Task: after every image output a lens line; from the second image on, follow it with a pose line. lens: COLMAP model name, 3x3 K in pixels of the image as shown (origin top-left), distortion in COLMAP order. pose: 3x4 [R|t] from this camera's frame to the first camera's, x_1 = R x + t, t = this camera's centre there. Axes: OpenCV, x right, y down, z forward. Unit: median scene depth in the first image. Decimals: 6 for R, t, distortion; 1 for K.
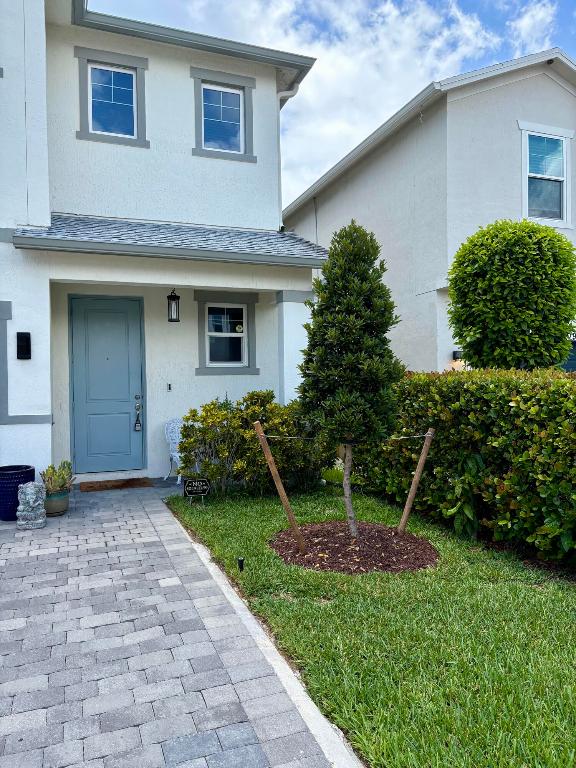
lens RADIAL K [[592.5, 0, 288.0], [0, 592.5, 384.0], [0, 0, 1]] dist [0.035608, -0.002519]
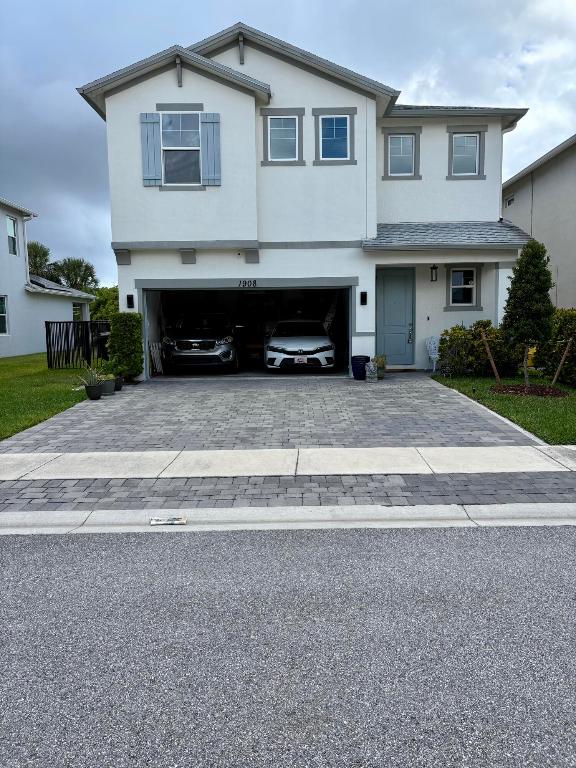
lens RADIAL K [[592.5, 0, 288.0], [0, 592.5, 384.0], [0, 0, 1]] dist [0.035608, -0.002519]
pose [[0.936721, 0.035014, -0.348323, 0.035280], [0.003859, 0.993893, 0.110284, 0.003183], [0.350057, -0.104649, 0.930865, -0.950561]]
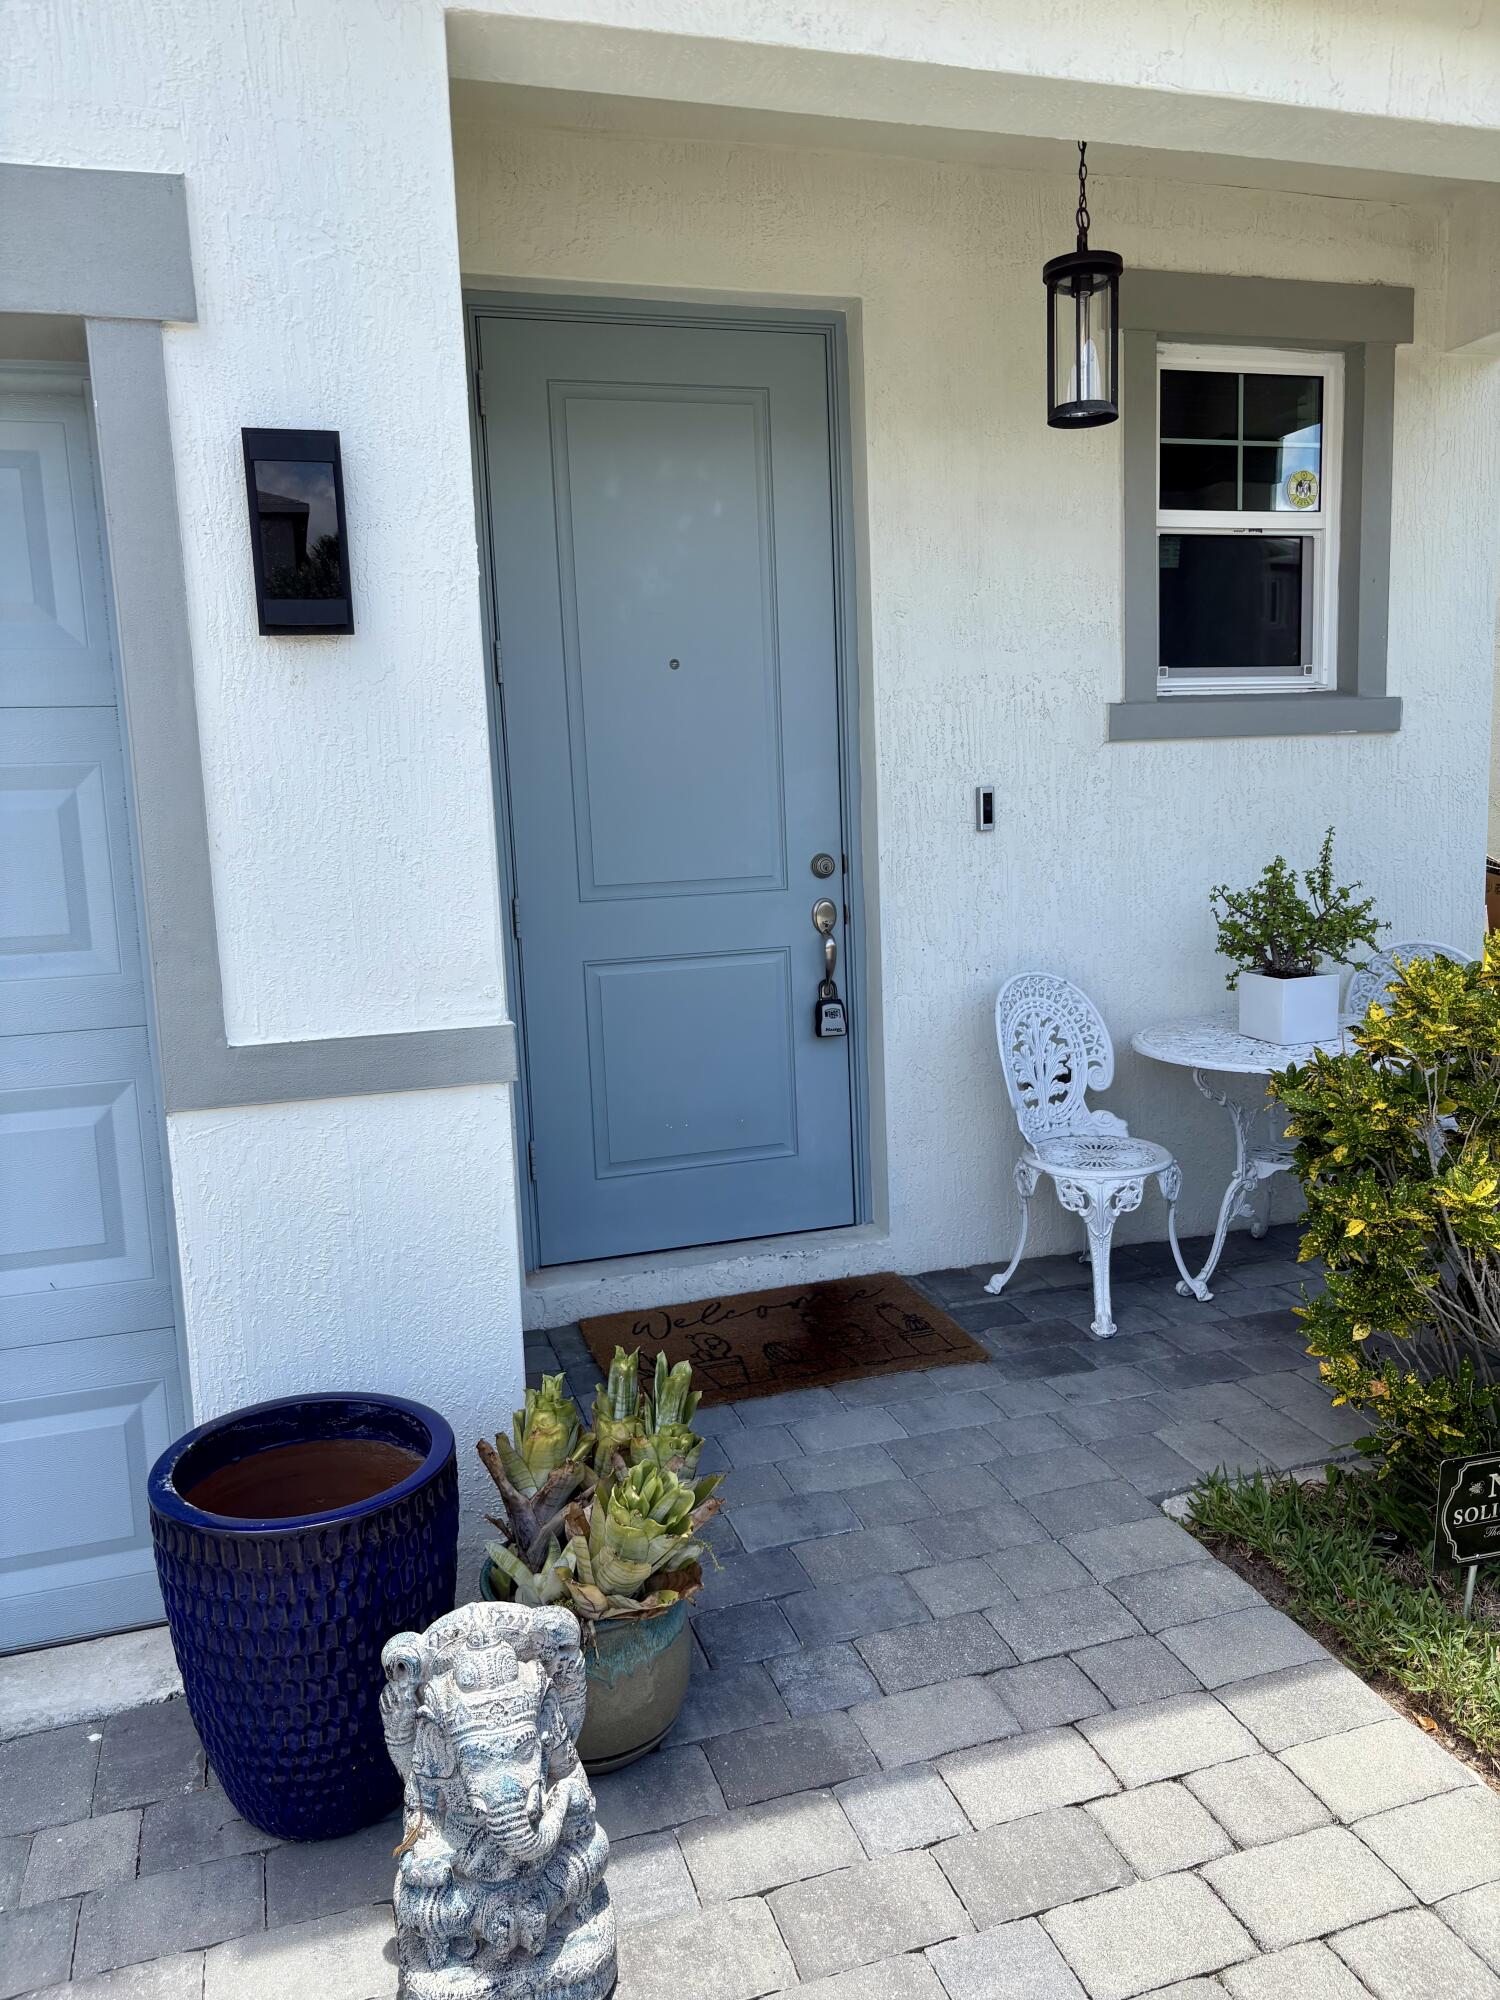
lens RADIAL K [[1543.0, 0, 750.0], [0, 1543.0, 1000.0], [0, 0, 1]] dist [0.035608, -0.002519]
pose [[0.998950, -0.017967, -0.042132, -0.301122], [0.023701, 0.989896, 0.139798, -0.005784], [0.039195, -0.140649, 0.989283, 0.589276]]
